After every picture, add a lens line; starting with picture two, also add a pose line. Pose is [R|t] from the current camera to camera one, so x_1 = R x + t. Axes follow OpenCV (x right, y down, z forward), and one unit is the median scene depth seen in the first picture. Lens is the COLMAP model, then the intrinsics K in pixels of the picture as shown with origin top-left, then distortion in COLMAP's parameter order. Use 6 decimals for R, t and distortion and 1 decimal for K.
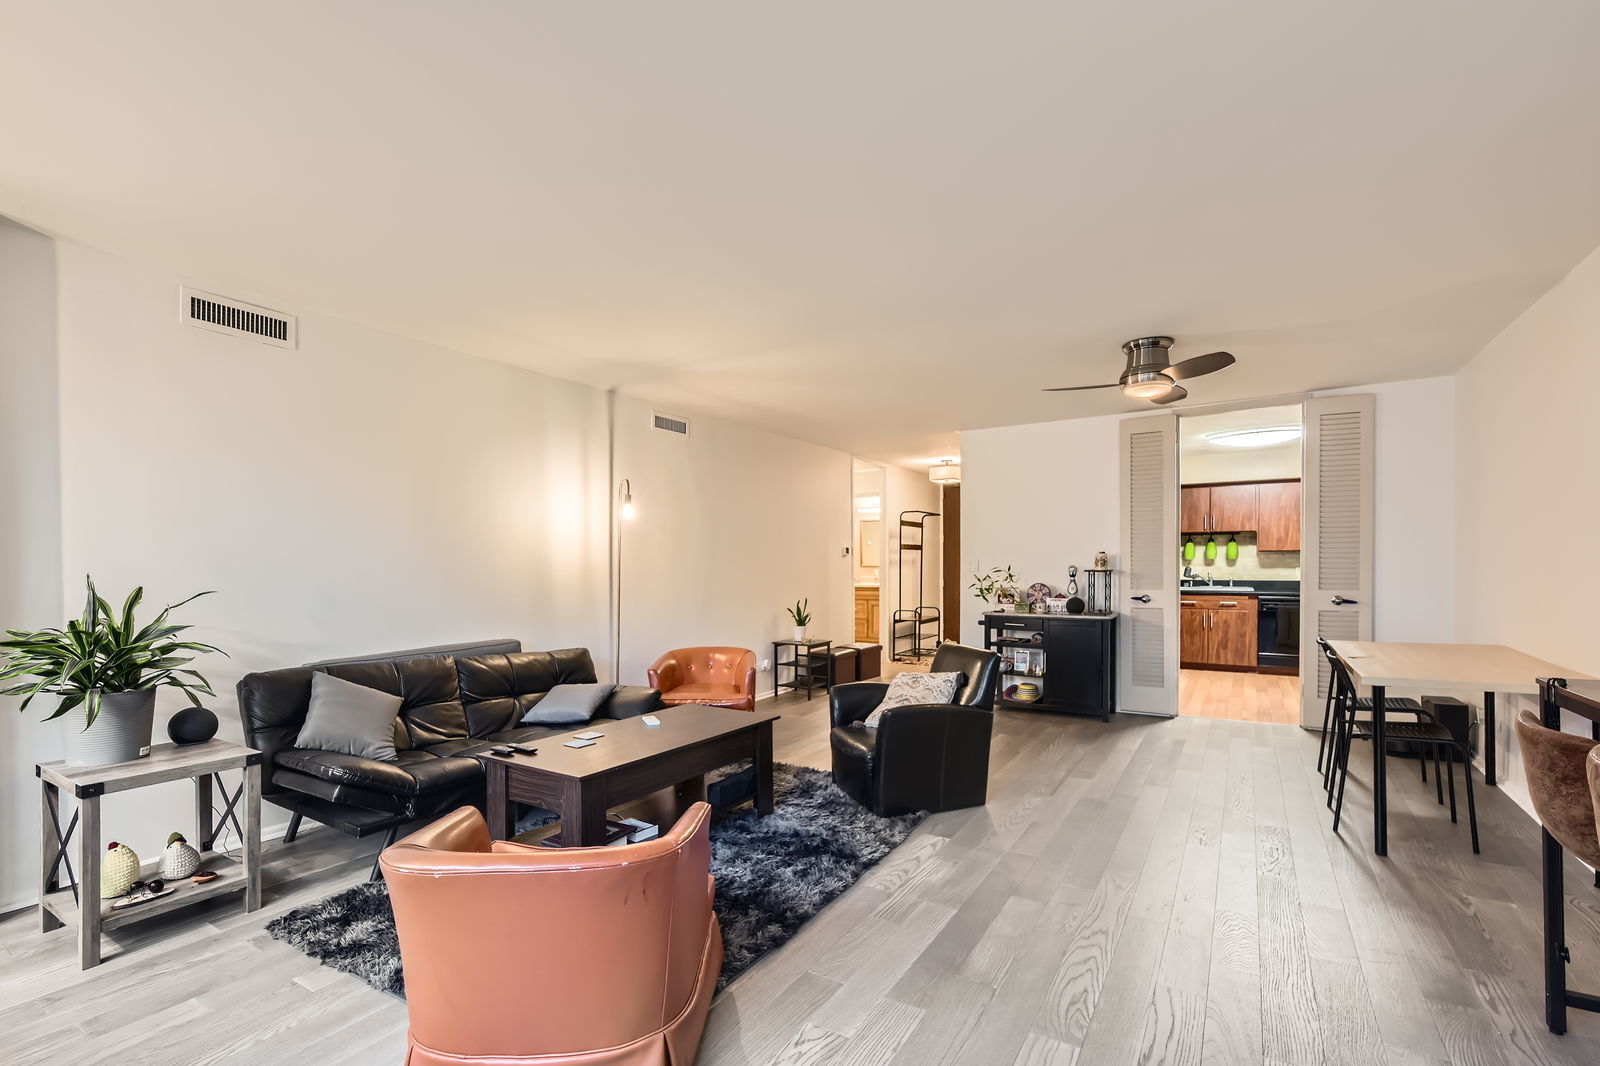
lens RADIAL K [[719.4, 0, 802.2], [0, 719.4, 567.5], [0, 0, 1]] dist [-0.000630, 0.000084]
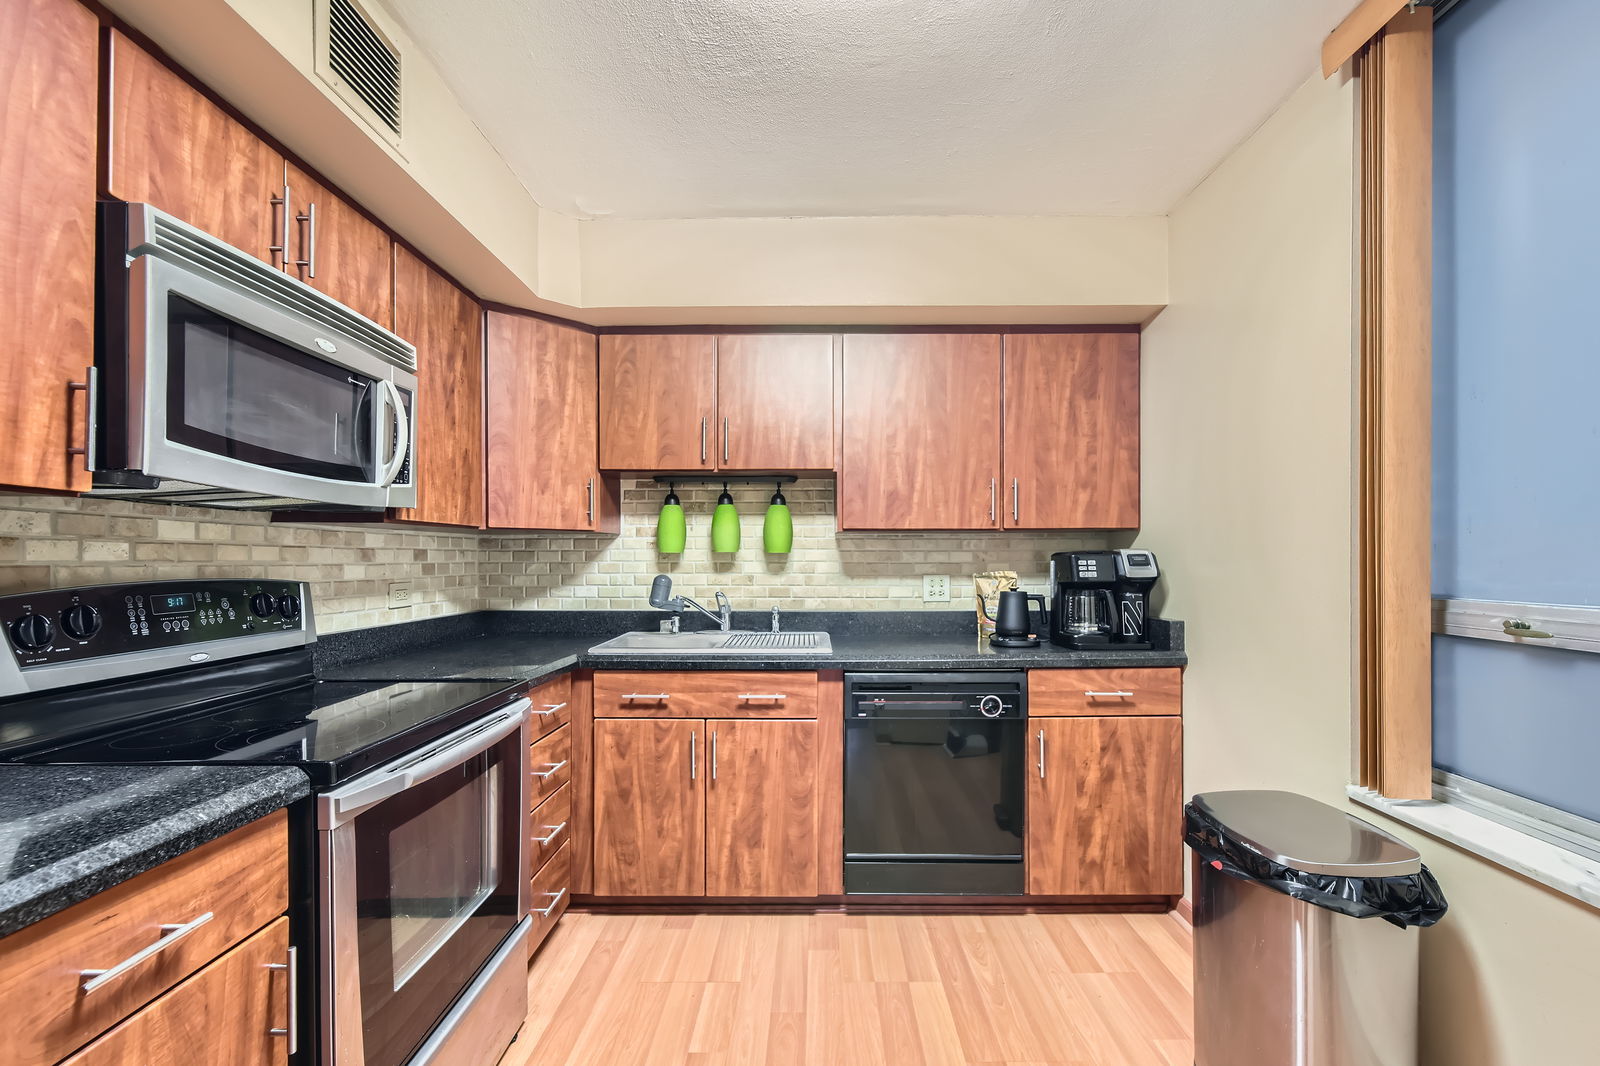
lens RADIAL K [[722.5, 0, 803.0], [0, 722.5, 549.0], [0, 0, 1]] dist [-0.002219, 0.000508]
pose [[0.856687, 0.003813, 0.515823, 0.434472], [0.003469, 0.999907, -0.013153, -0.009027], [-0.515826, 0.013057, 0.856594, 0.704287]]
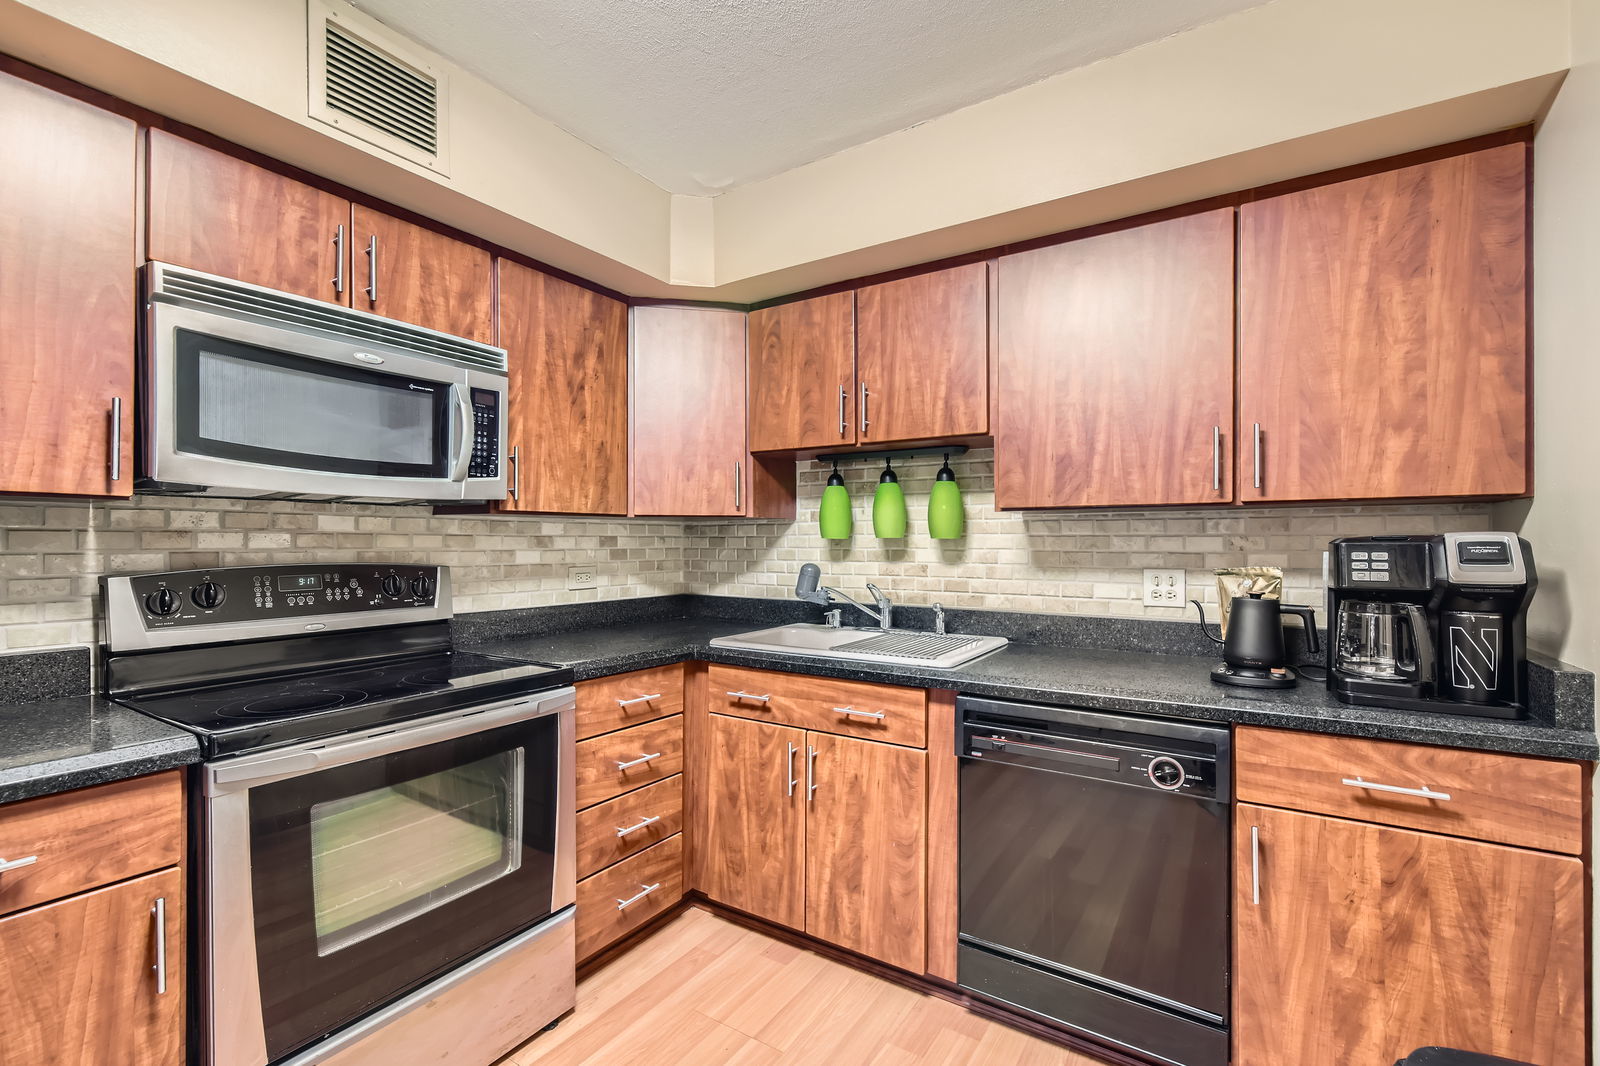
lens RADIAL K [[711.3, 0, 800.0], [0, 711.3, 533.0], [0, 0, 1]] dist [0.001343, 0.000233]
pose [[0.999645, -0.002284, -0.026555, 0.559773], [0.001946, 0.999917, -0.012763, -0.010683], [0.026582, 0.012707, 0.999566, 0.723952]]
